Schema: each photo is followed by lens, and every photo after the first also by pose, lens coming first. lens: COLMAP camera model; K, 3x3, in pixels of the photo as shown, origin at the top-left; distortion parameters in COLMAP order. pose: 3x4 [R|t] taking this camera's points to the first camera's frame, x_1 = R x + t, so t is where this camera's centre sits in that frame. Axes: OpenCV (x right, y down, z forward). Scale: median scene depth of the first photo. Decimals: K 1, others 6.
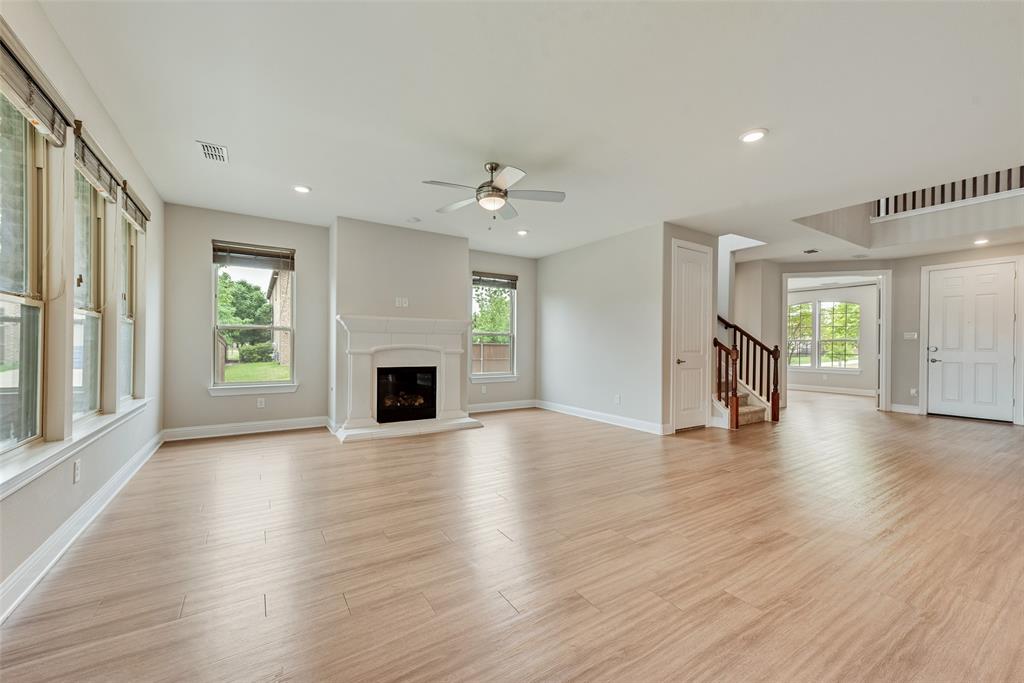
lens RADIAL K [[406.5, 0, 506.3], [0, 406.5, 343.3], [0, 0, 1]] dist [0.001178, -0.000283]
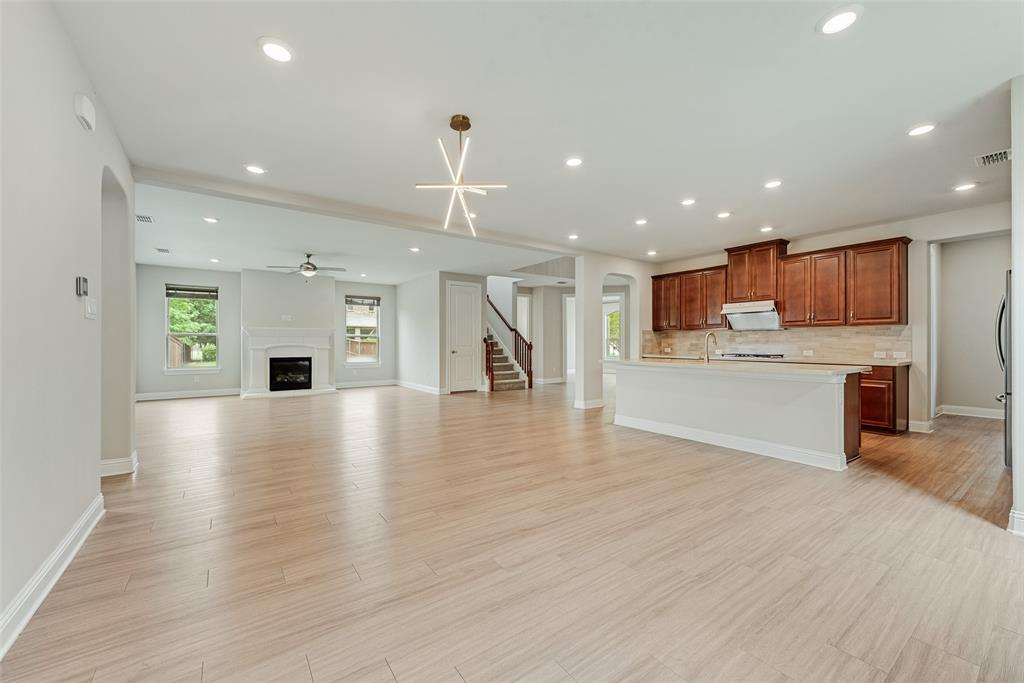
lens RADIAL K [[406.5, 0, 512.8], [0, 406.5, 340.3], [0, 0, 1]] dist [0.001178, -0.000283]
pose [[0.998154, -0.010224, 0.059865, 0.545458], [0.010365, 0.999944, -0.002038, 0.001639], [-0.059841, 0.002655, 0.998204, -0.686466]]
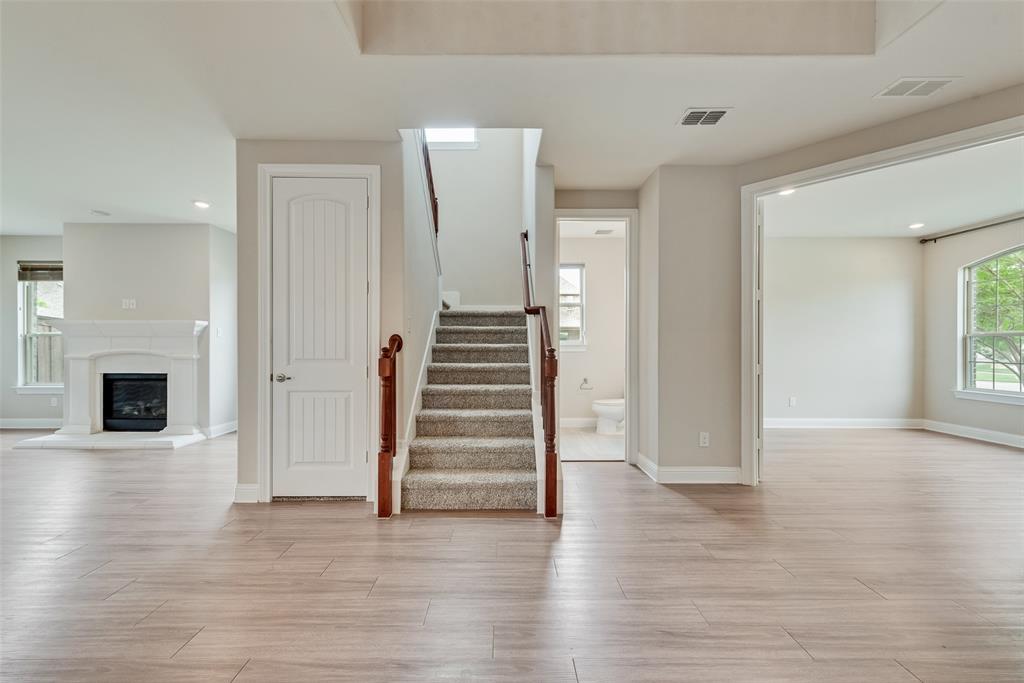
lens RADIAL K [[406.5, 0, 507.5], [0, 406.5, 347.0], [0, 0, 1]] dist [0.001178, -0.000283]
pose [[0.846066, -0.004219, -0.533062, 0.949860], [0.009308, 0.999933, 0.006859, -0.000534], [0.532997, -0.010765, 0.846049, 0.651843]]
